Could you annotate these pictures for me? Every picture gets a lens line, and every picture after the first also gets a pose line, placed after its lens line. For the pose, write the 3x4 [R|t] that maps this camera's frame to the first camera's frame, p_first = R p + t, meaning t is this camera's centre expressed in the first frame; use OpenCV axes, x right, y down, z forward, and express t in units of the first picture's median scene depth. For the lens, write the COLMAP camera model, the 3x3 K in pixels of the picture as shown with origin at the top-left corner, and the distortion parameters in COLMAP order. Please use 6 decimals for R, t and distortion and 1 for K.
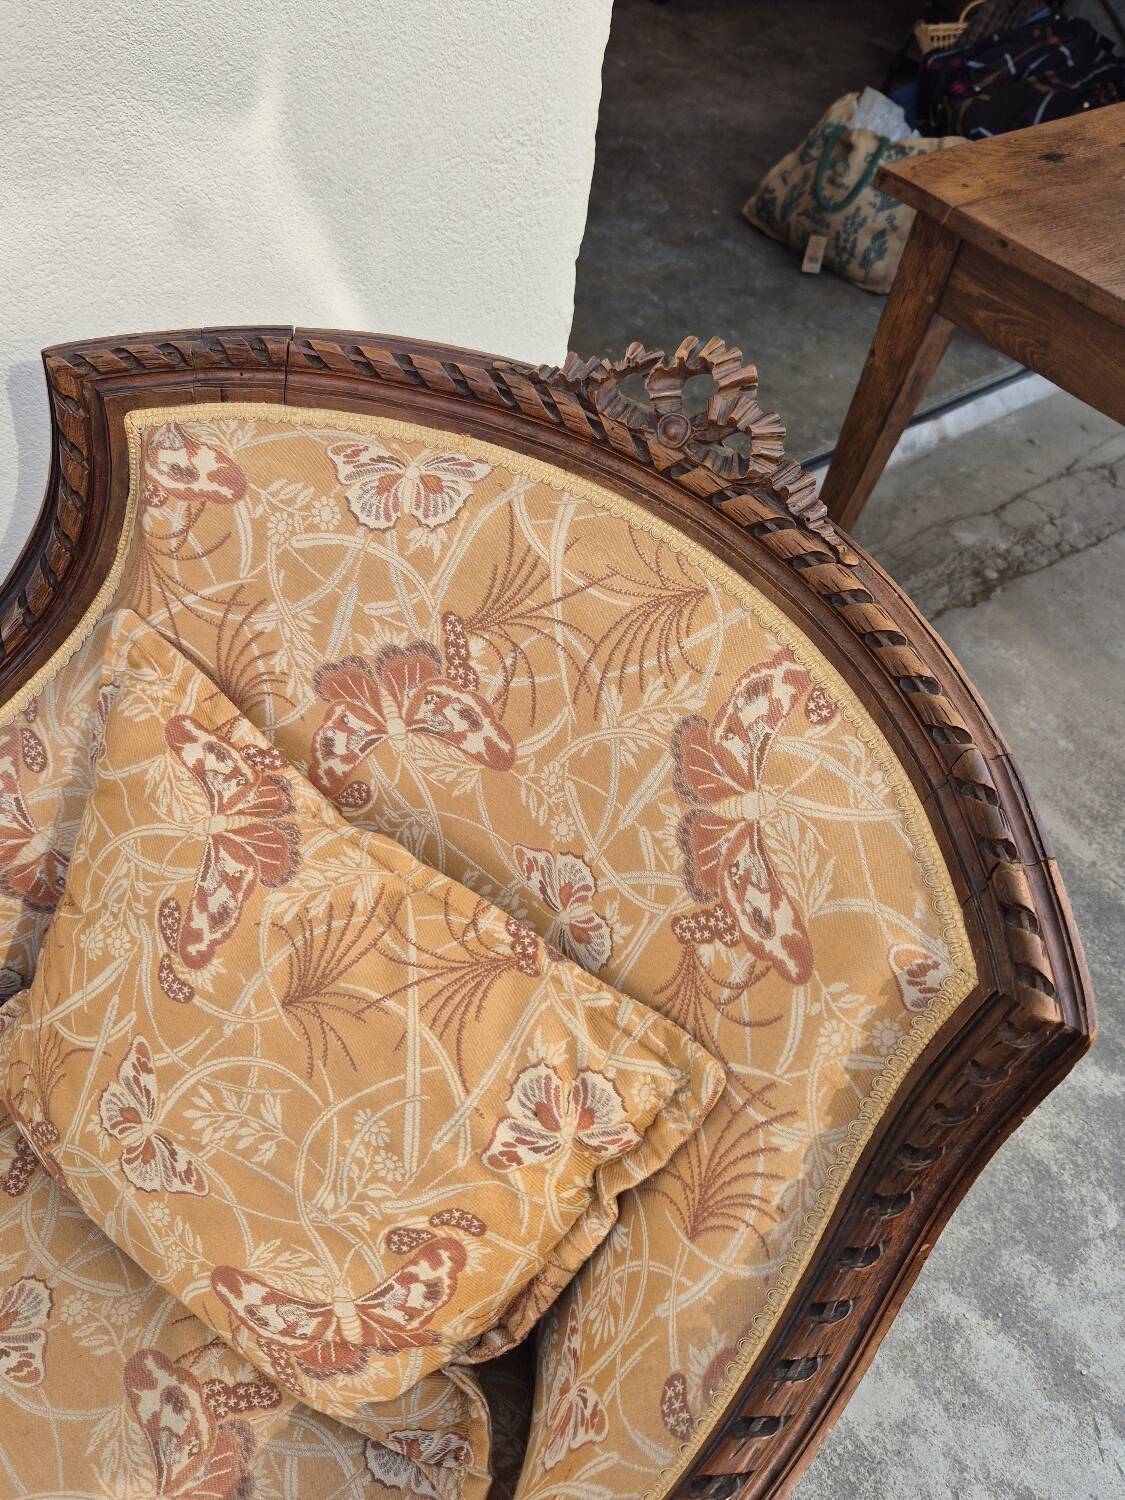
lens RADIAL K [[1238.0, 0, 563.0], [0, 1238.0, 745.1], [0, 0, 1]] dist [0.075104, -0.063361]
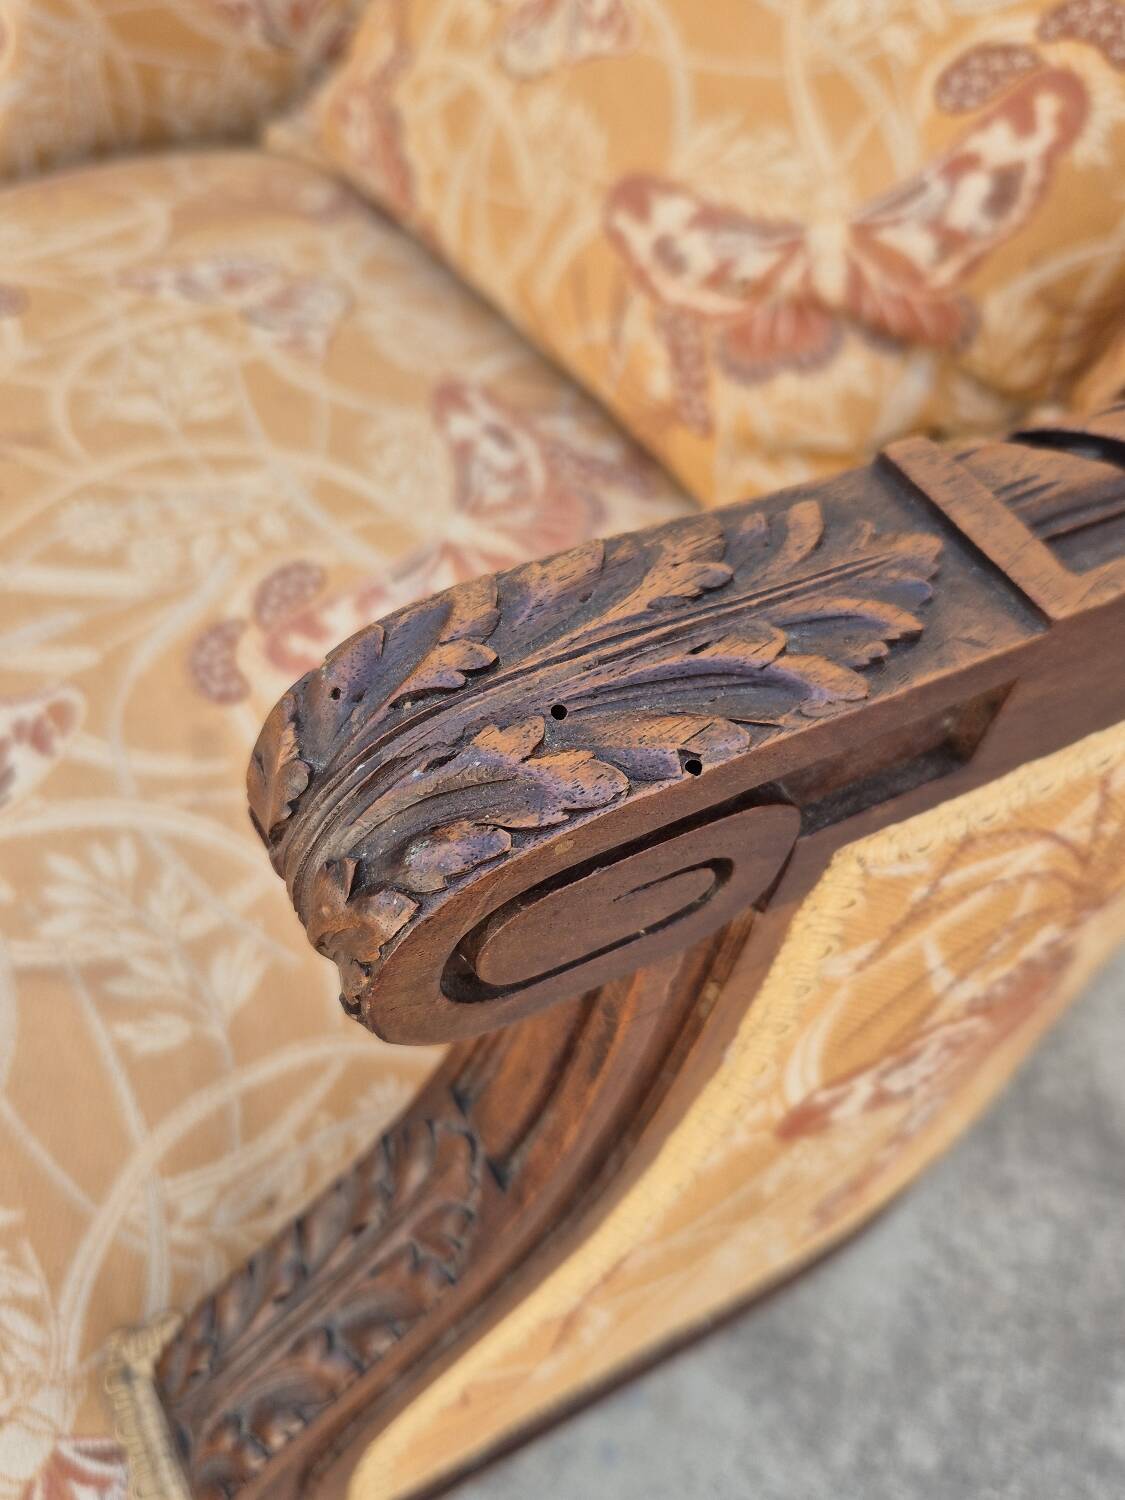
lens RADIAL K [[1324.0, 0, 572.9], [0, 1324.0, 739.7], [0, 0, 1]] dist [0.005396, -0.027969]
pose [[0.951483, 0.226404, -0.208378, -0.104604], [-0.226789, 0.973687, 0.022367, 0.674881], [0.207959, 0.025976, 0.977793, 0.380568]]
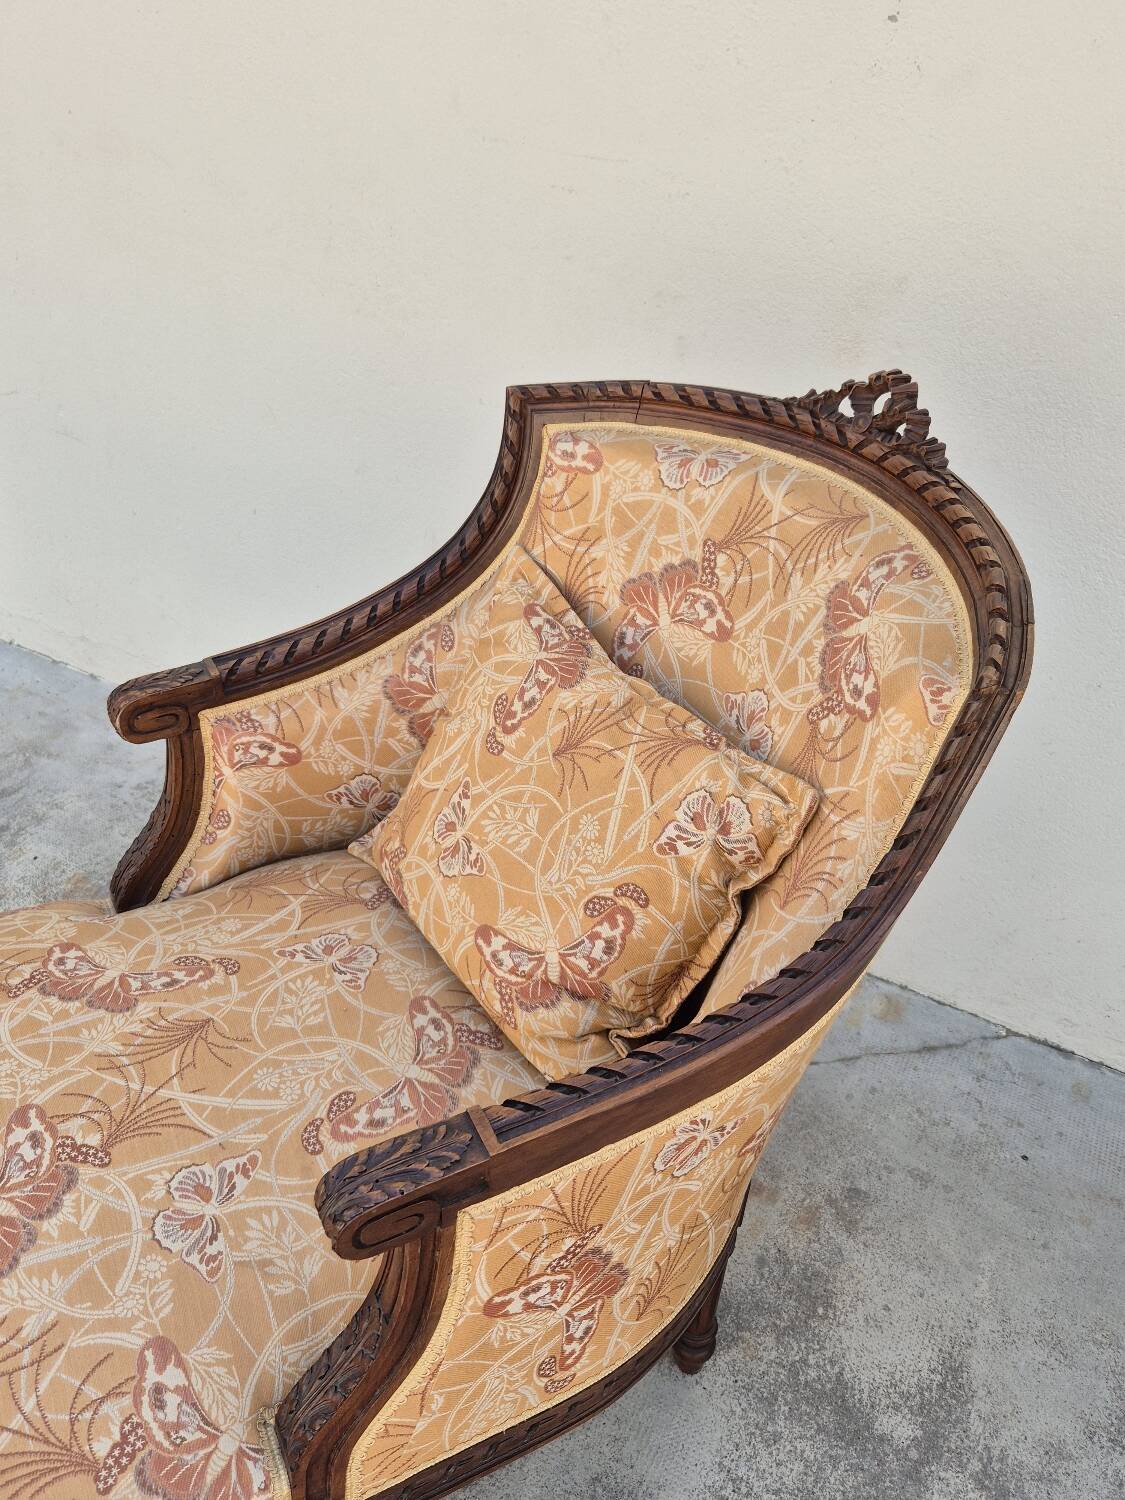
lens RADIAL K [[1238.0, 0, 553.1], [0, 1238.0, 748.1], [0, 0, 1]] dist [0.075104, -0.063361]
pose [[0.933368, 0.127550, -0.335494, 0.283262], [-0.212170, 0.950000, -0.229095, 0.541042], [0.289498, 0.285011, 0.913761, -0.407244]]
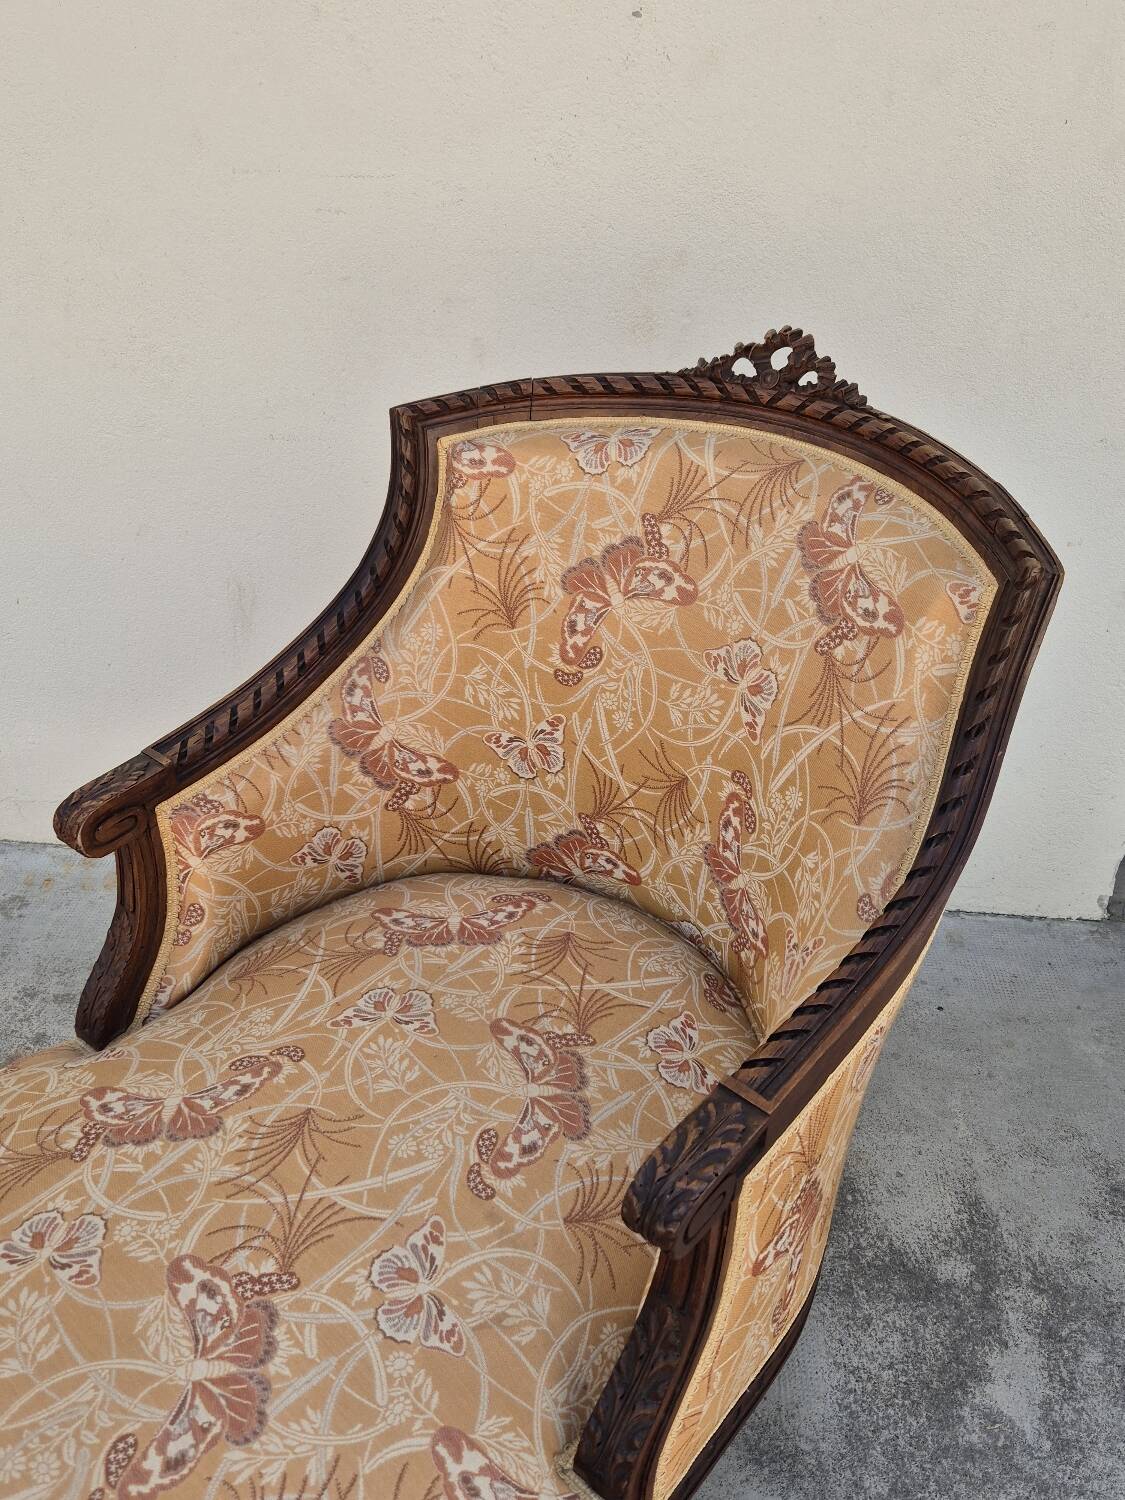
lens RADIAL K [[1238.0, 0, 547.8], [0, 1238.0, 732.5], [0, 0, 1]] dist [0.075104, -0.063361]
pose [[0.990864, -0.123905, -0.053260, -0.168579], [0.106075, 0.959871, -0.259608, 0.580352], [0.083290, 0.251586, 0.964244, -0.514694]]
